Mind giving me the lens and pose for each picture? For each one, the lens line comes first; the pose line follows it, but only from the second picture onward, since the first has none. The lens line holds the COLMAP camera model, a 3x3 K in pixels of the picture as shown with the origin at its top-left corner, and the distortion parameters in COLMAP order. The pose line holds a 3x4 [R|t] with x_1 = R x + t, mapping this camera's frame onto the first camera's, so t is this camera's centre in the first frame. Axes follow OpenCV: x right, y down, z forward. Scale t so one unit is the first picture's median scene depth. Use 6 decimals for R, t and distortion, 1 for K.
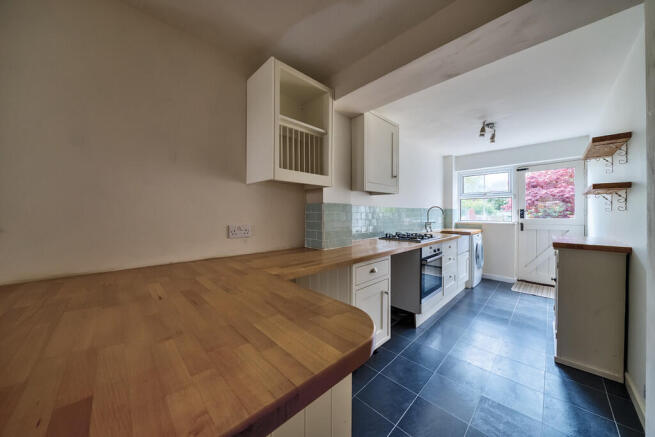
lens RADIAL K [[226.8, 0, 325.9], [0, 226.8, 216.7], [0, 0, 1]] dist [-0.014762, 0.000046]
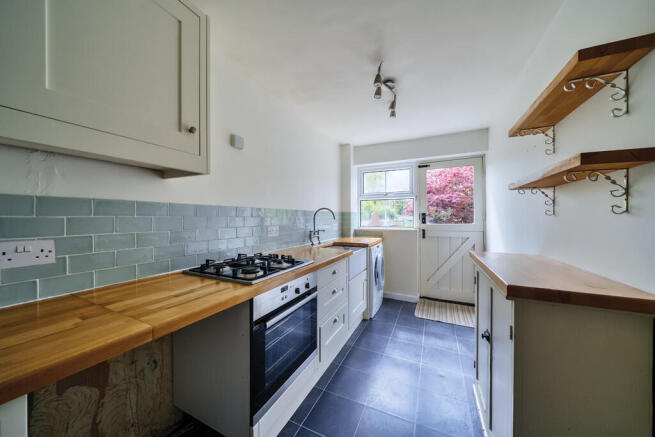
lens RADIAL K [[228.2, 0, 327.5], [0, 228.2, 218.5], [0, 0, 1]] dist [-0.000199, -0.000032]
pose [[0.940167, -0.000149, 0.340714, 0.245440], [0.003521, 0.999951, -0.009278, -0.005984], [-0.340695, 0.009922, 0.940121, 0.320693]]
